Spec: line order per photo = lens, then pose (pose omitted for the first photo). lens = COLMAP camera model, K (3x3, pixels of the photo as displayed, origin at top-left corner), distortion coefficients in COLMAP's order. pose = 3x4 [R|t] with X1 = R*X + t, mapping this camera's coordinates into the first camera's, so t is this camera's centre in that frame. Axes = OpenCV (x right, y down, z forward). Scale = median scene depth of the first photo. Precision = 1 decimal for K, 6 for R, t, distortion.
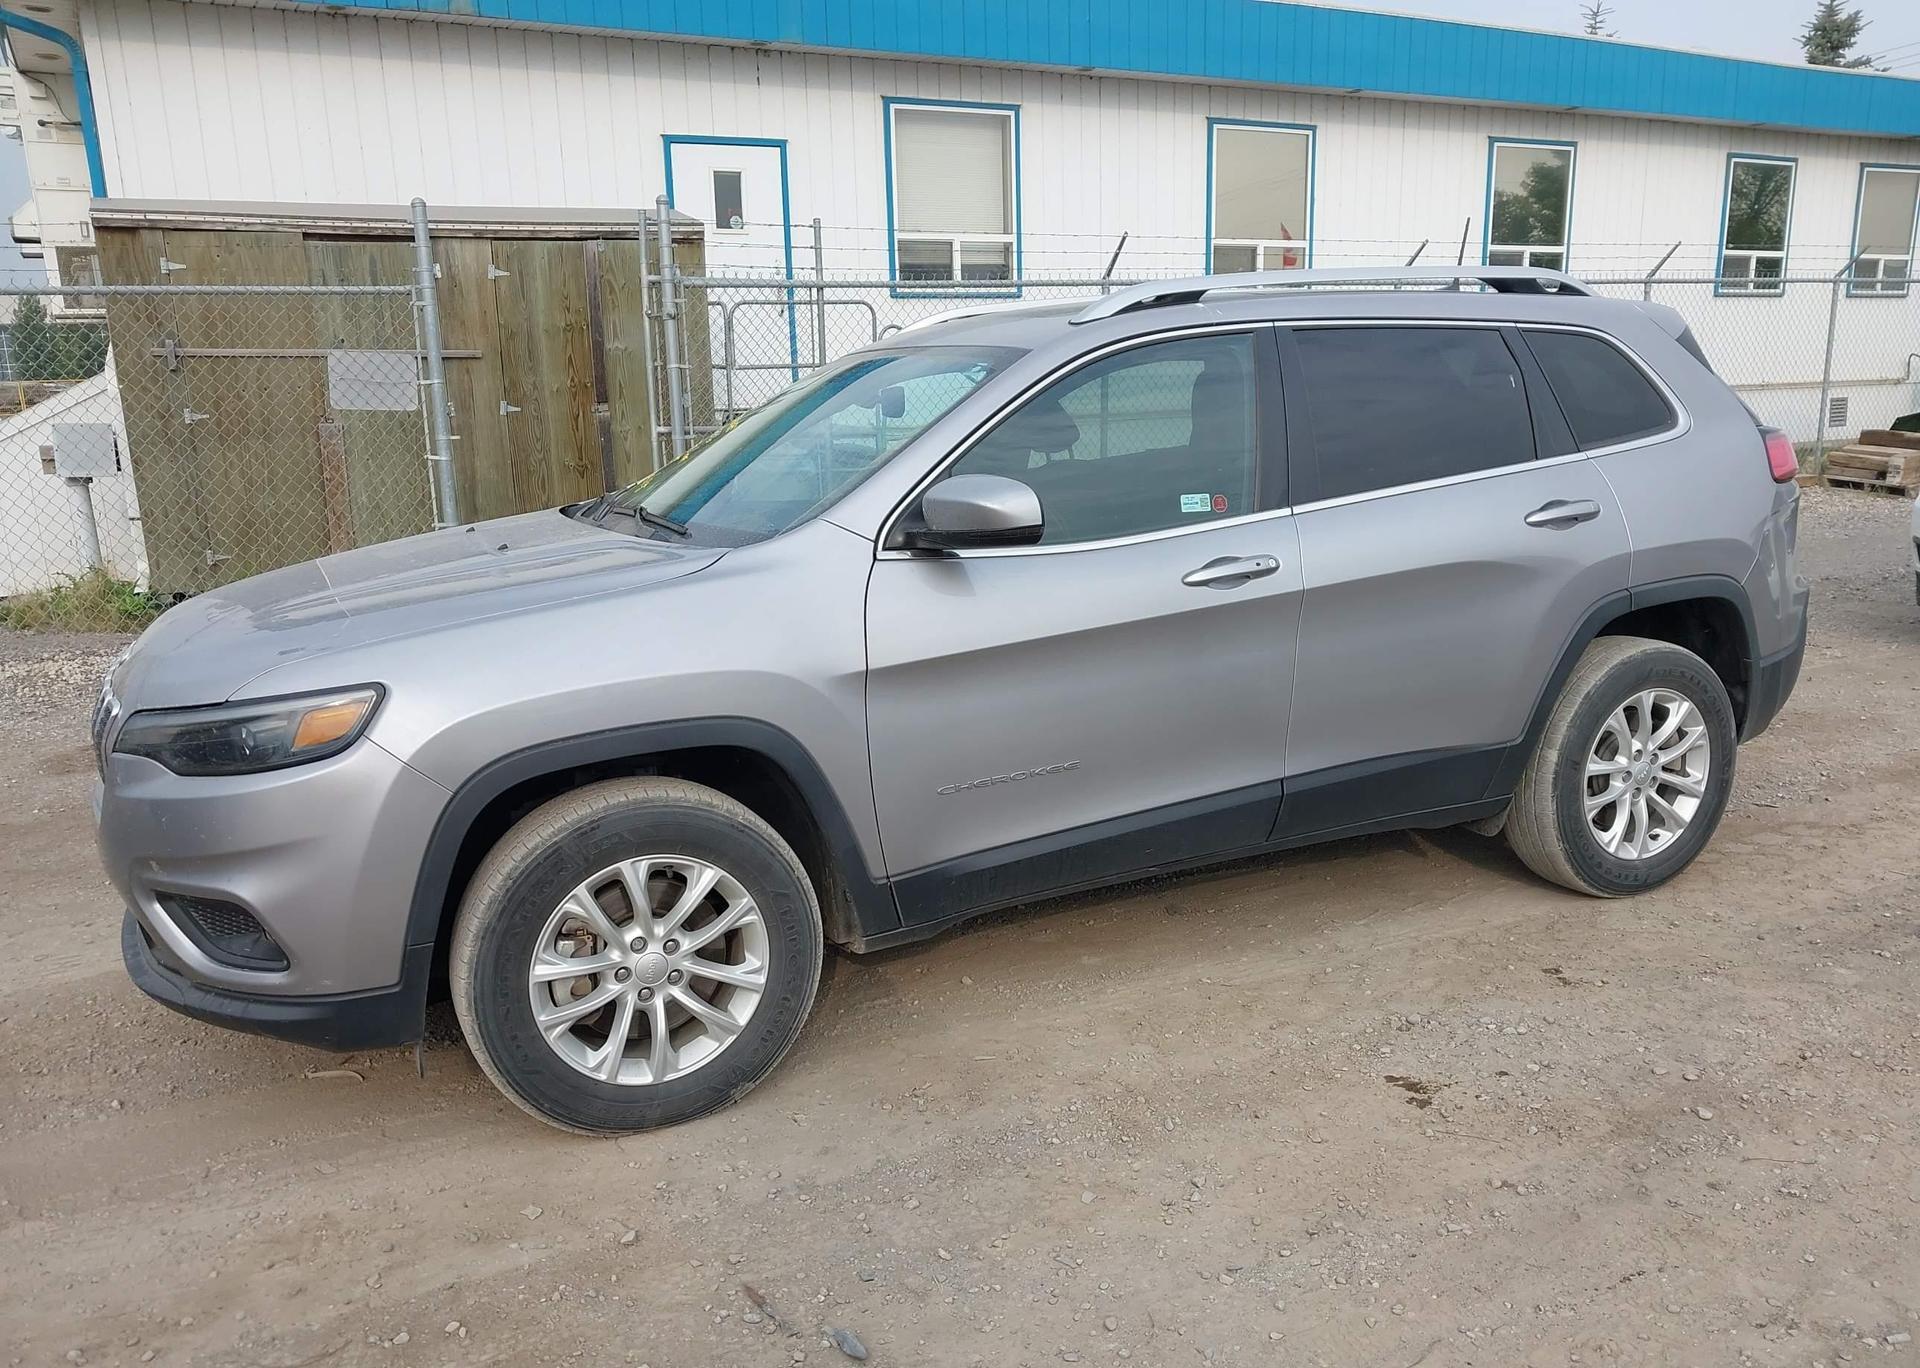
lens RADIAL K [[1510.9, 0, 959.4], [0, 1510.9, 742.9], [0, 0, 1]] dist [0.008003, 0.001730]
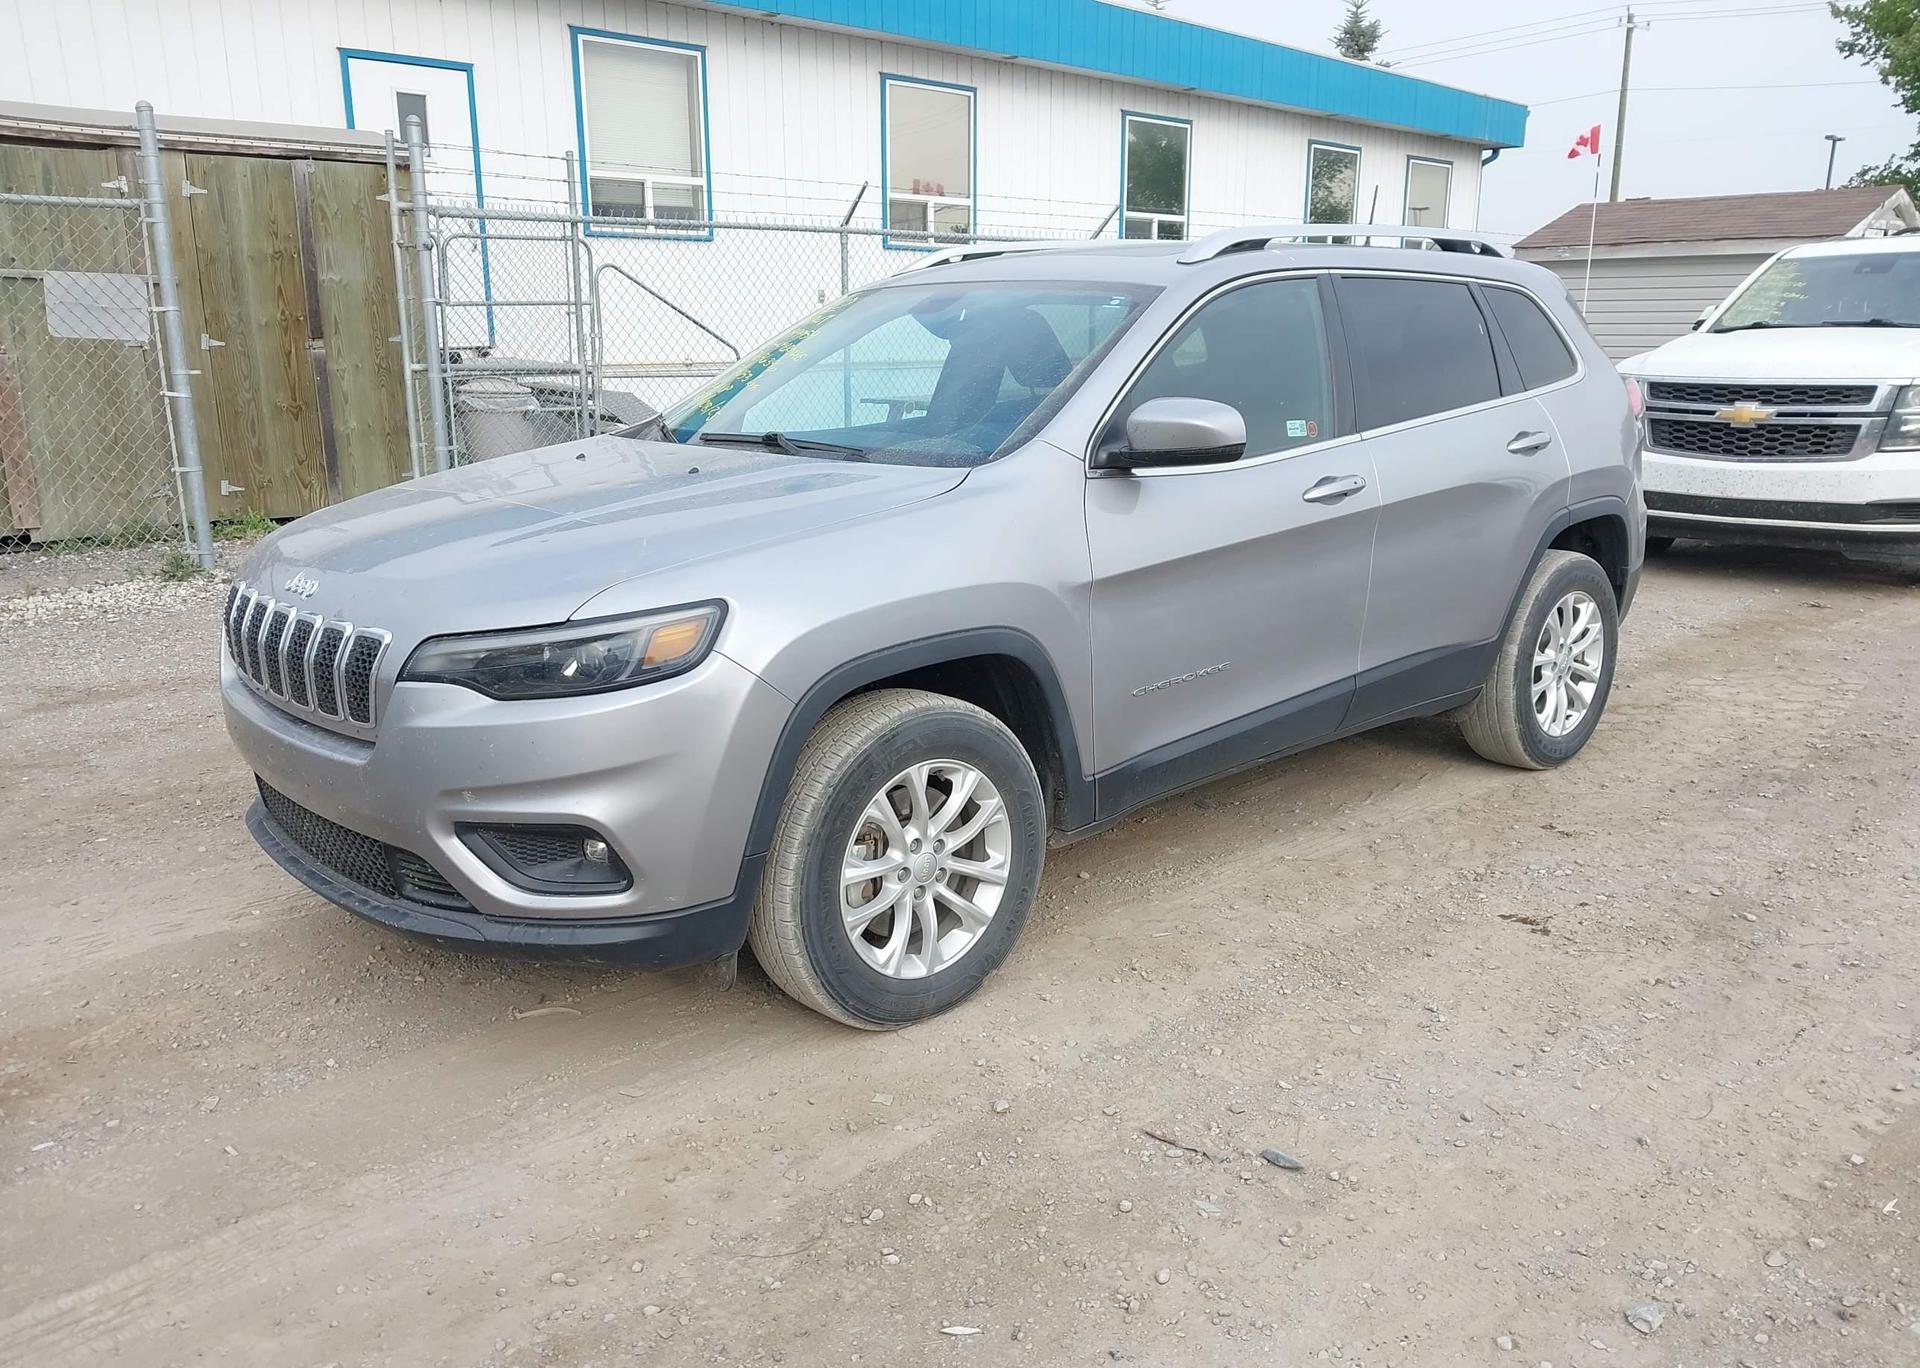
lens RADIAL K [[1510.9, 0, 959.4], [0, 1510.9, 742.9], [0, 0, 1]] dist [0.008003, 0.001730]
pose [[0.956859, -0.053587, 0.285569, -0.340761], [0.045704, 0.998369, 0.034203, 0.019580], [-0.286936, -0.019676, 0.957748, -0.006931]]
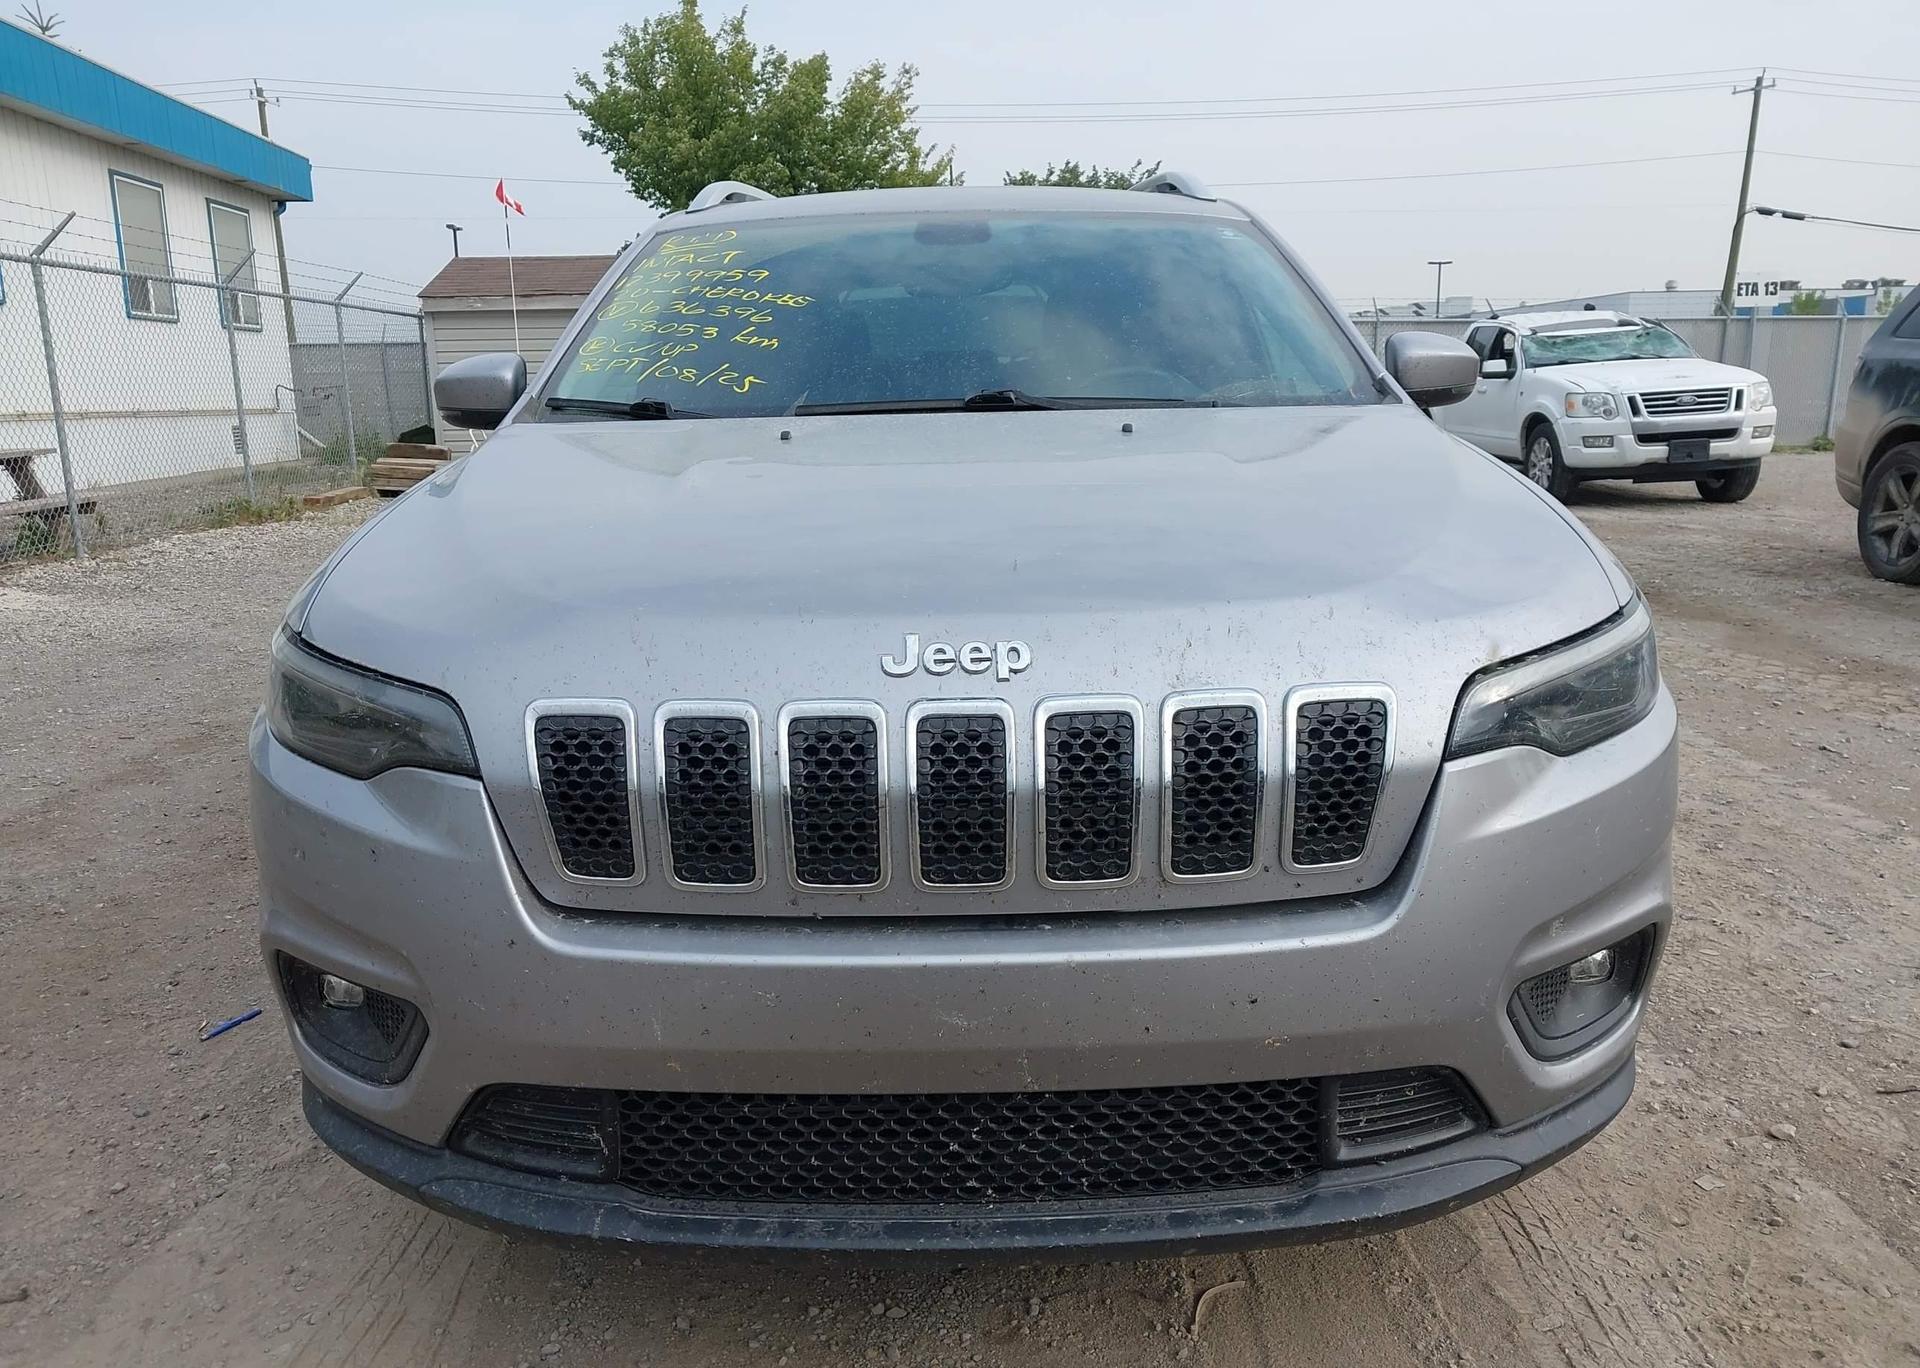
lens RADIAL K [[1510.9, 0, 959.4], [0, 1510.9, 742.9], [0, 0, 1]] dist [0.008003, 0.001730]
pose [[0.423818, -0.185862, 0.886473, -0.758292], [0.217606, 0.970948, 0.099537, -0.062289], [-0.879219, 0.150717, 0.451950, 0.626480]]
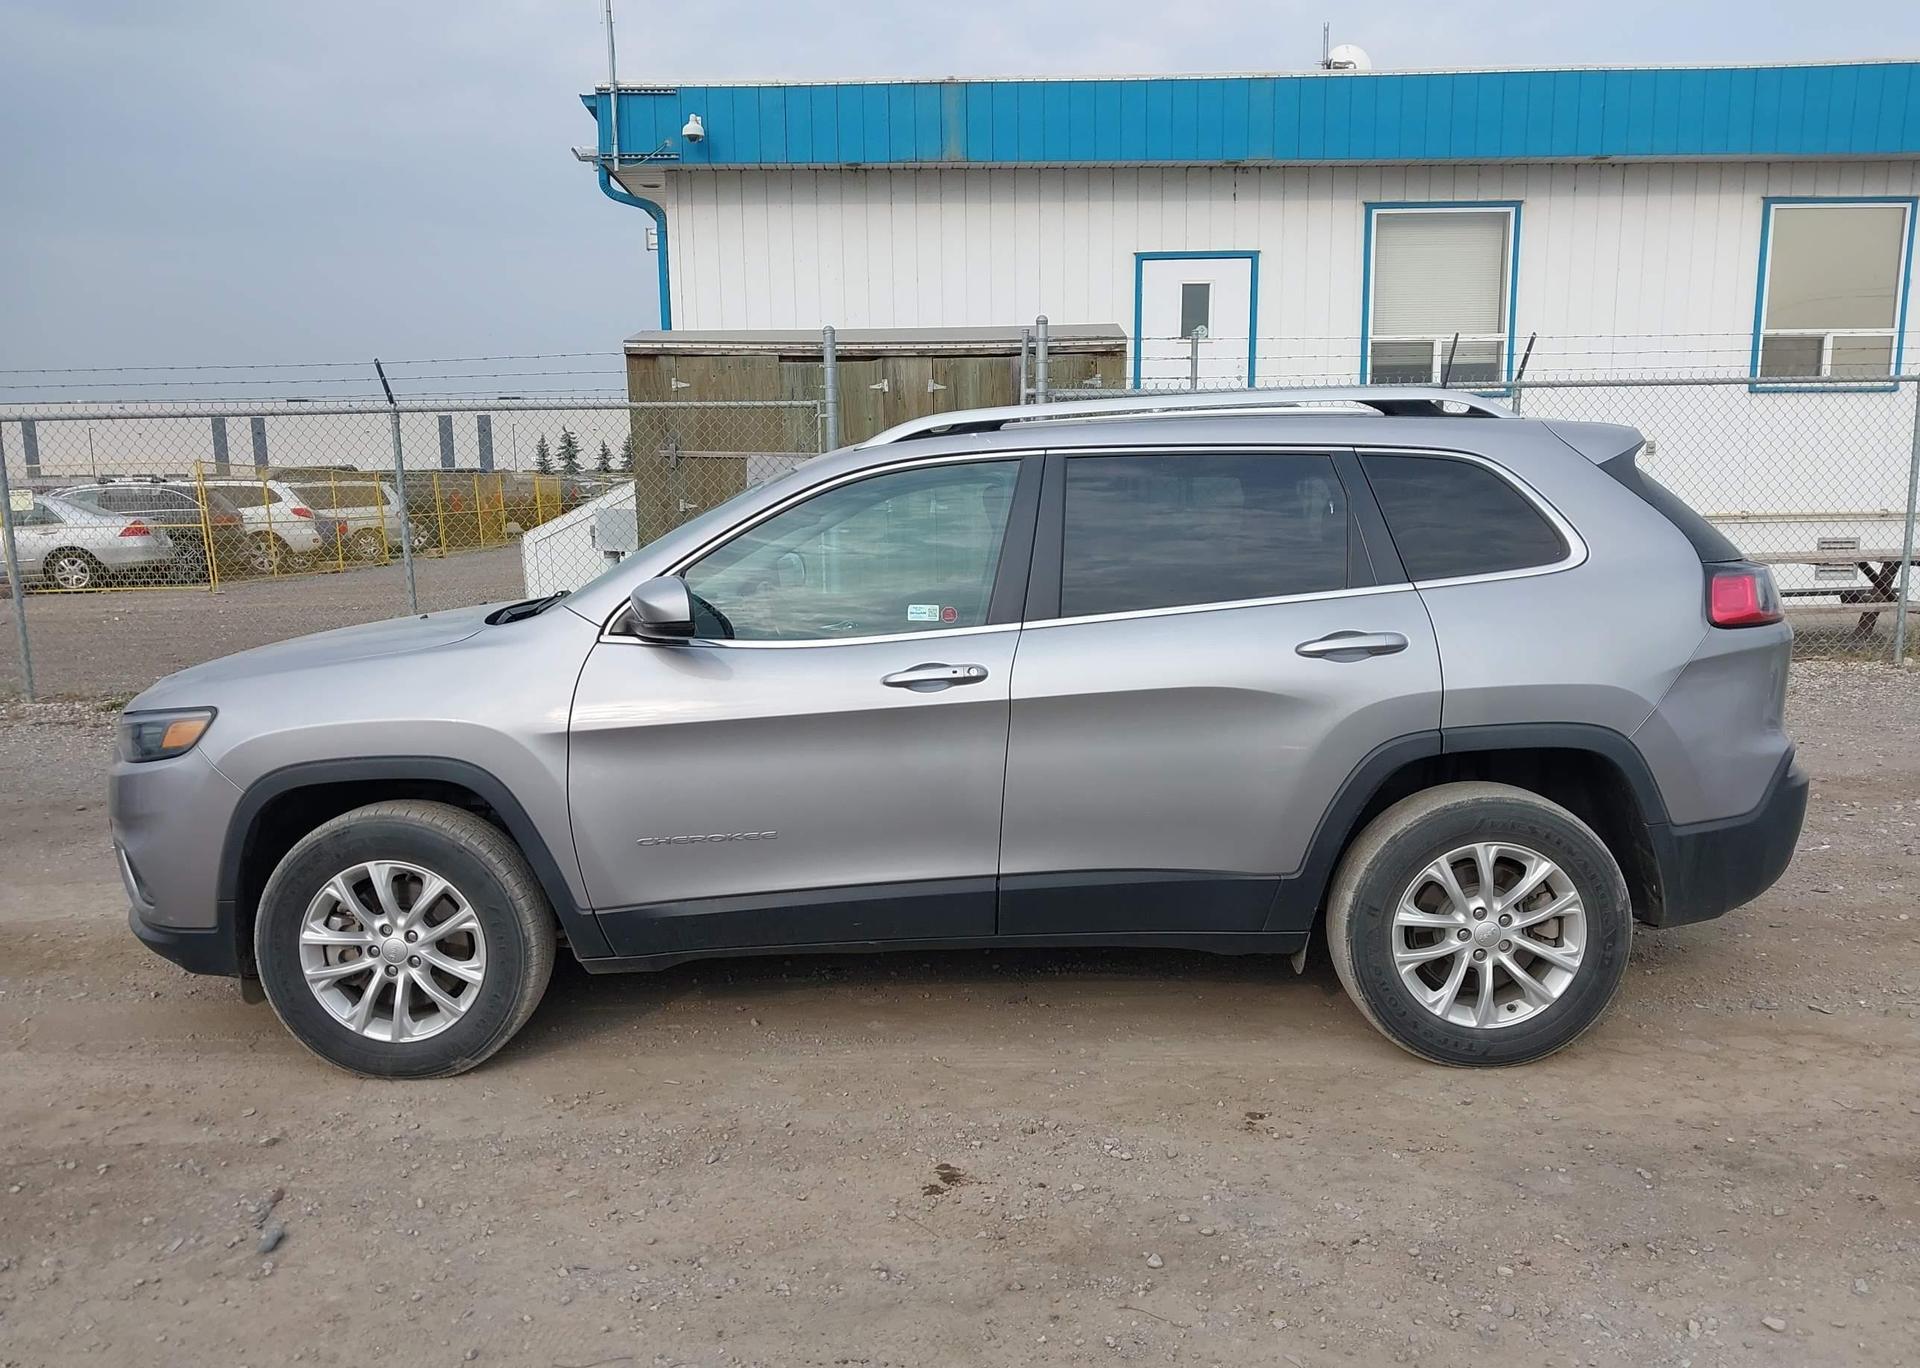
lens RADIAL K [[1502.2, 0, 959.7], [0, 1502.2, 745.7], [0, 0, 1]] dist [0.041337, -0.054482]
pose [[0.894207, 0.092027, -0.438092, 0.544251], [-0.116409, 0.992776, -0.029062, -0.028558], [0.432253, 0.076985, 0.898460, 0.036236]]
